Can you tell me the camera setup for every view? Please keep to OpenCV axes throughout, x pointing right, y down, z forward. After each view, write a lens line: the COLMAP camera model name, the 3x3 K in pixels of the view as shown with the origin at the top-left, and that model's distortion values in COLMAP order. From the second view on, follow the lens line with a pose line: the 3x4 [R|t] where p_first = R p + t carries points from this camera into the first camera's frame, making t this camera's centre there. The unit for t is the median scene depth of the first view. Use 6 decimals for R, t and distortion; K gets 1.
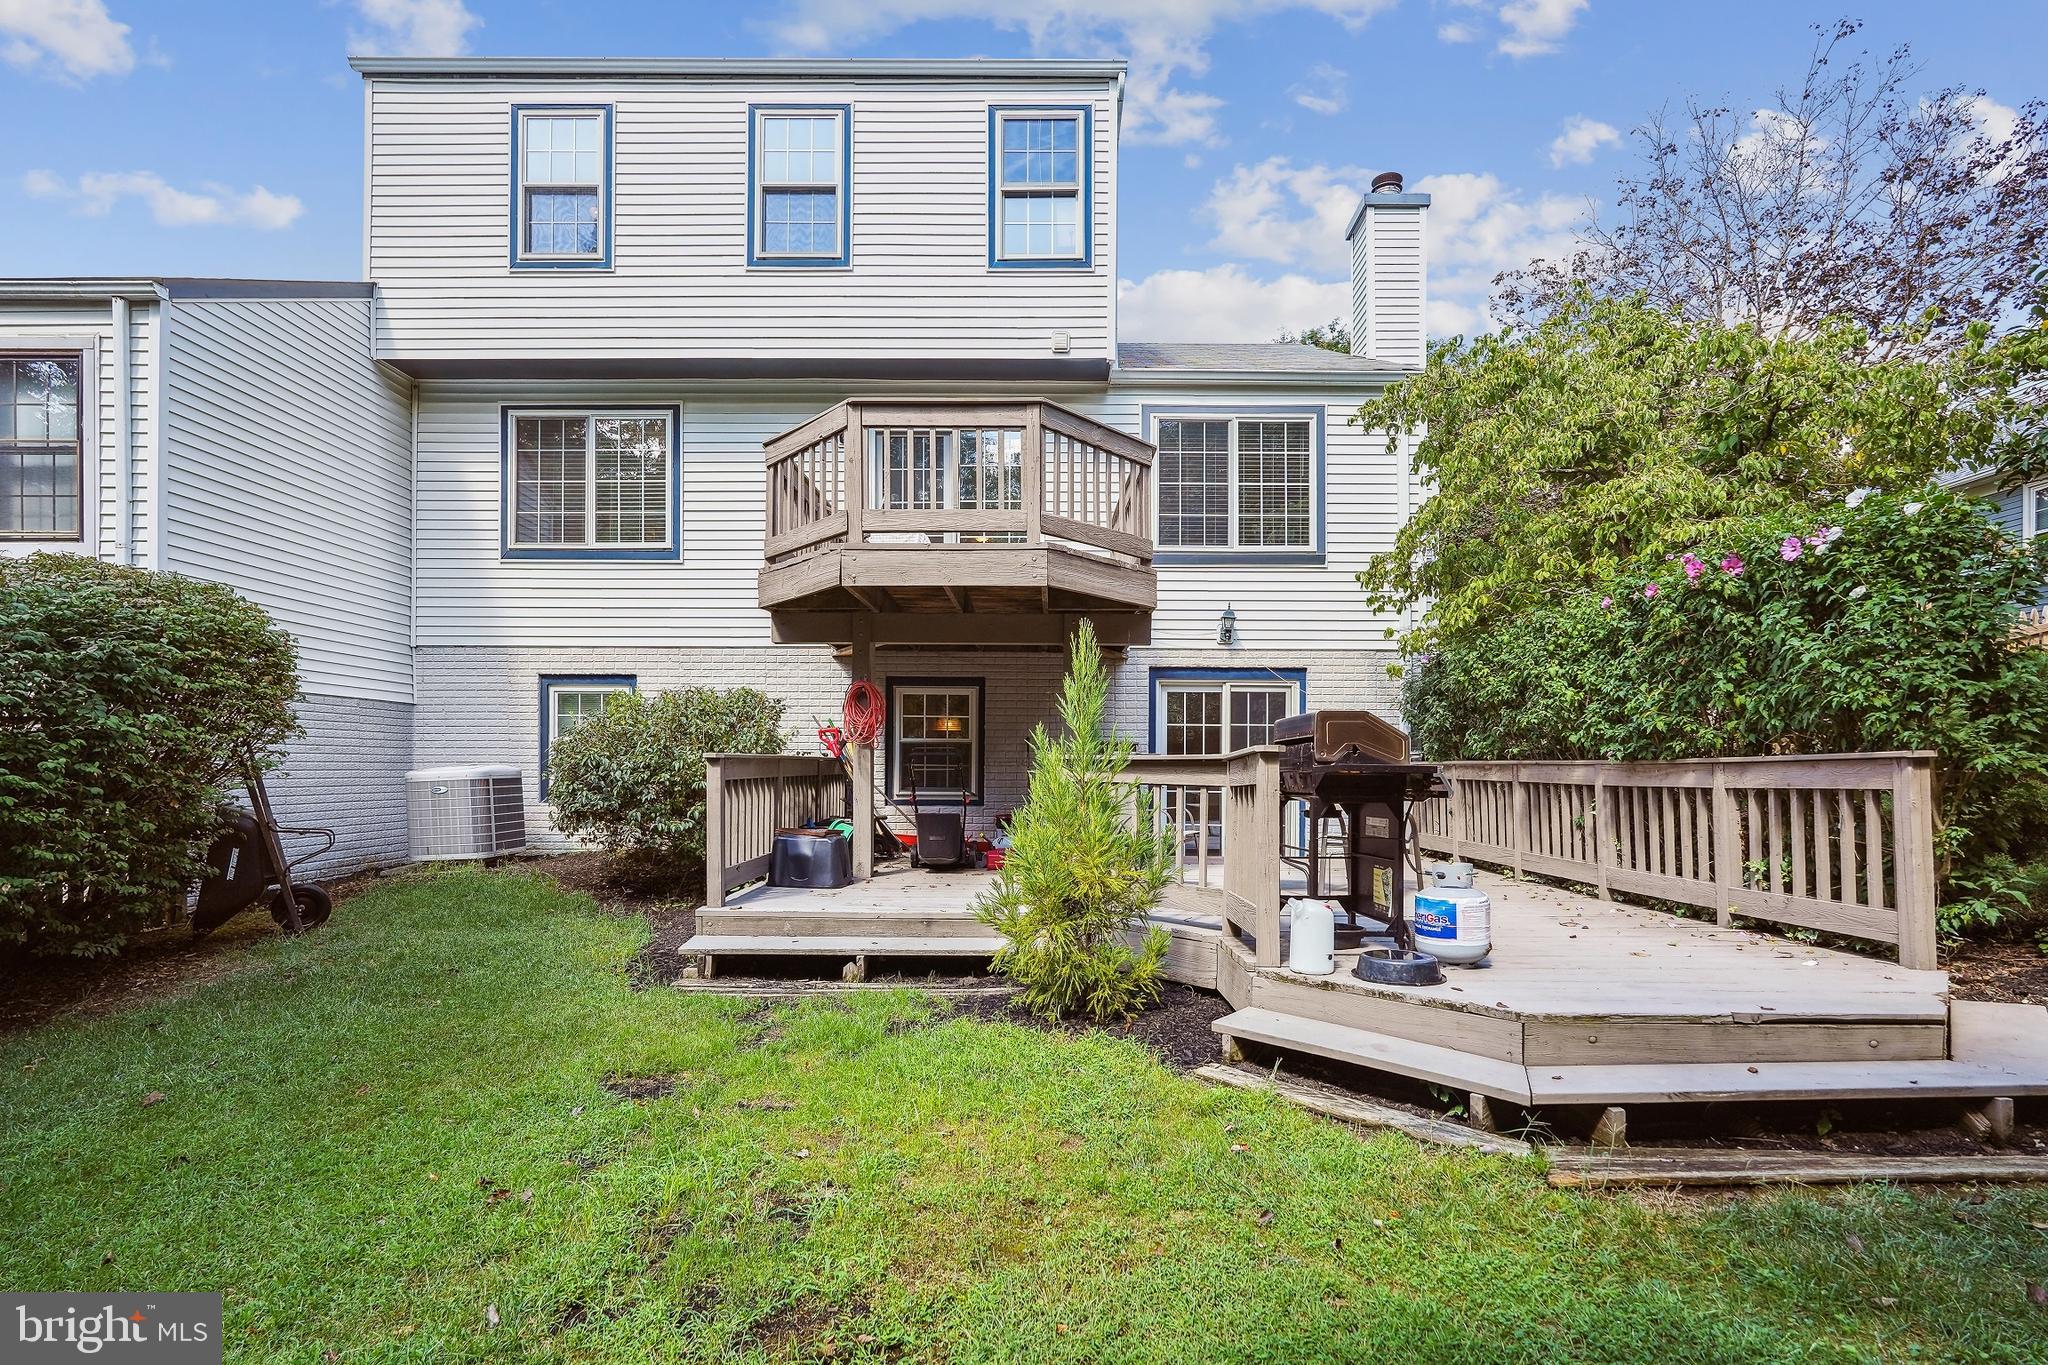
lens RADIAL K [[962.5, 0, 1019.1], [0, 962.5, 753.4], [0, 0, 1]] dist [-0.001046, 0.000127]
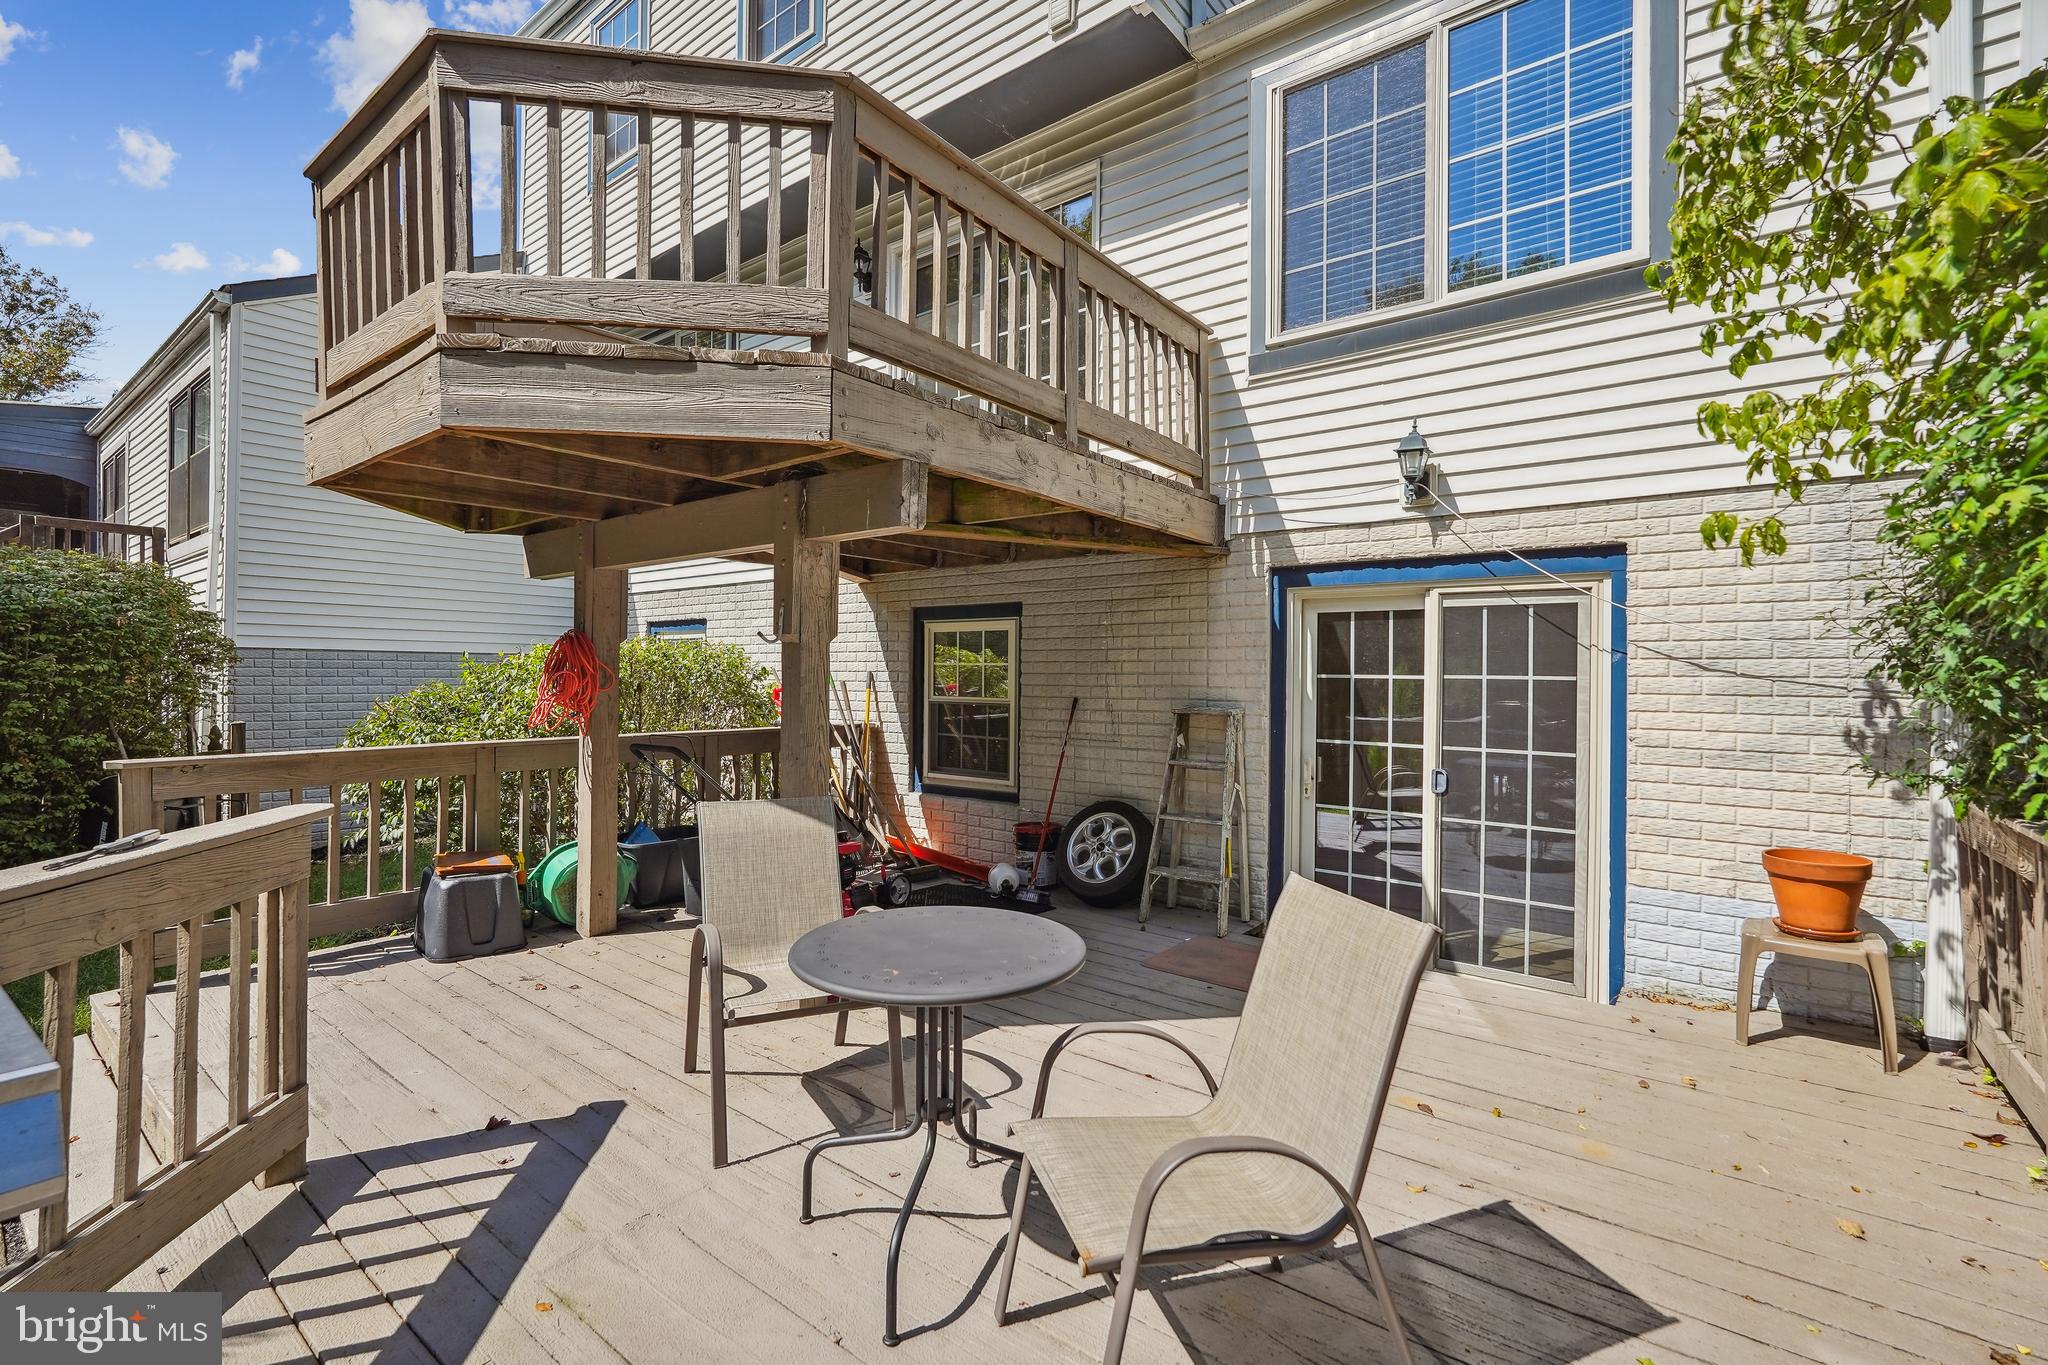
lens RADIAL K [[891.9, 0, 1032.2], [0, 891.9, 661.2], [0, 0, 1]] dist [-0.001609, -0.000087]
pose [[0.800897, -0.008304, -0.598745, 0.339968], [0.005524, 0.999964, -0.006479, -0.038080], [0.598777, 0.001881, 0.800913, 0.561399]]
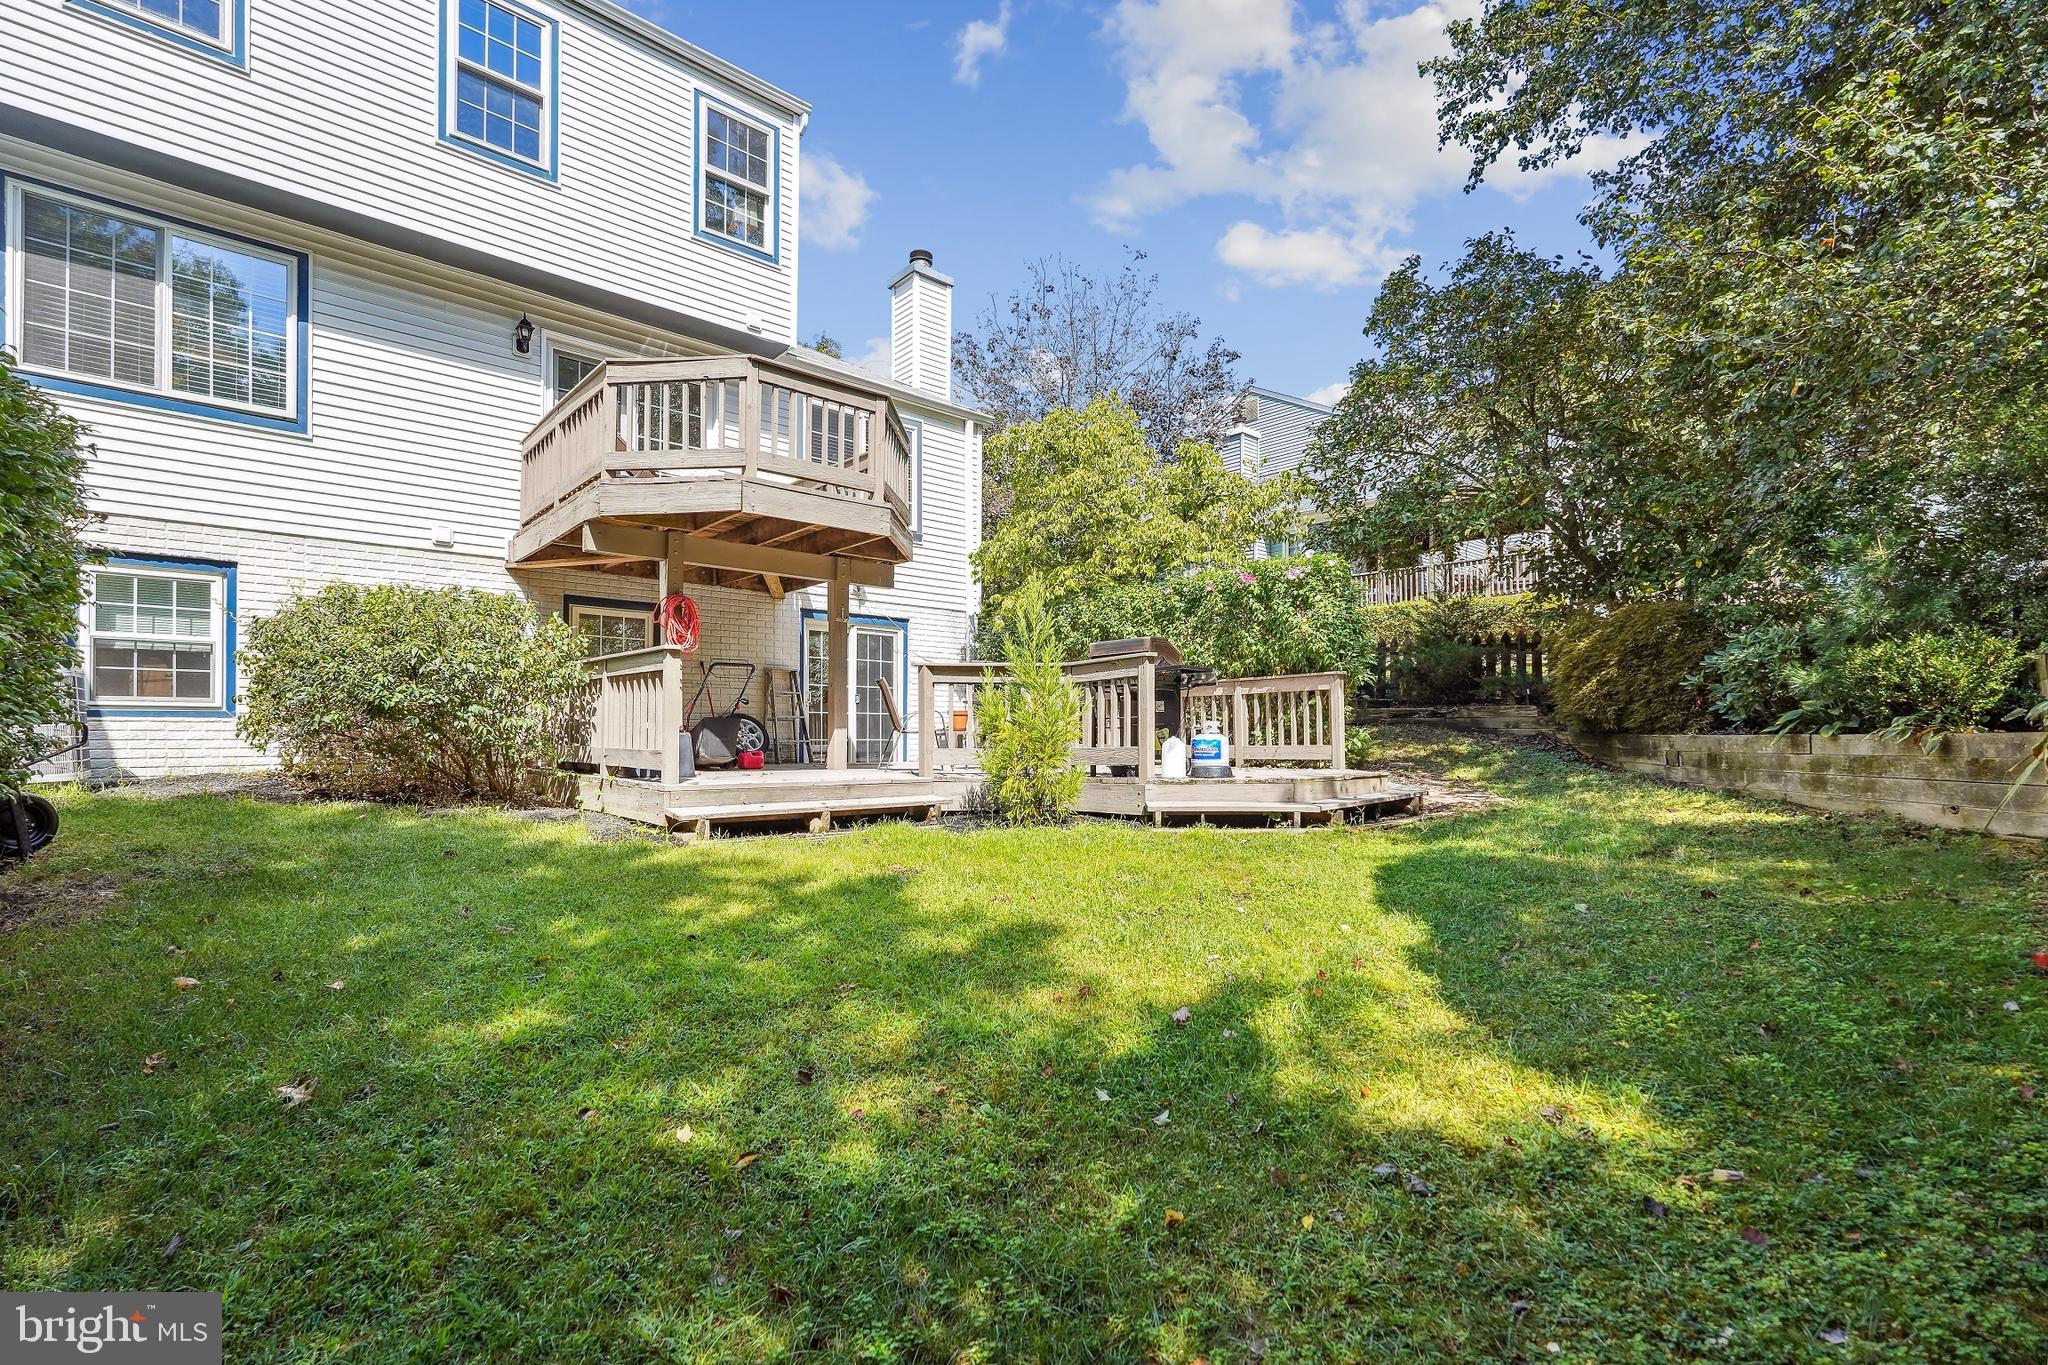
lens RADIAL K [[934.8, 0, 1022.3], [0, 934.8, 702.5], [0, 0, 1]] dist [0.000798, 0.000520]
pose [[0.741962, 0.020452, 0.670130, -0.460221], [-0.009167, 0.999751, -0.020362, 0.051834], [-0.670380, 0.008965, 0.741964, -0.047745]]
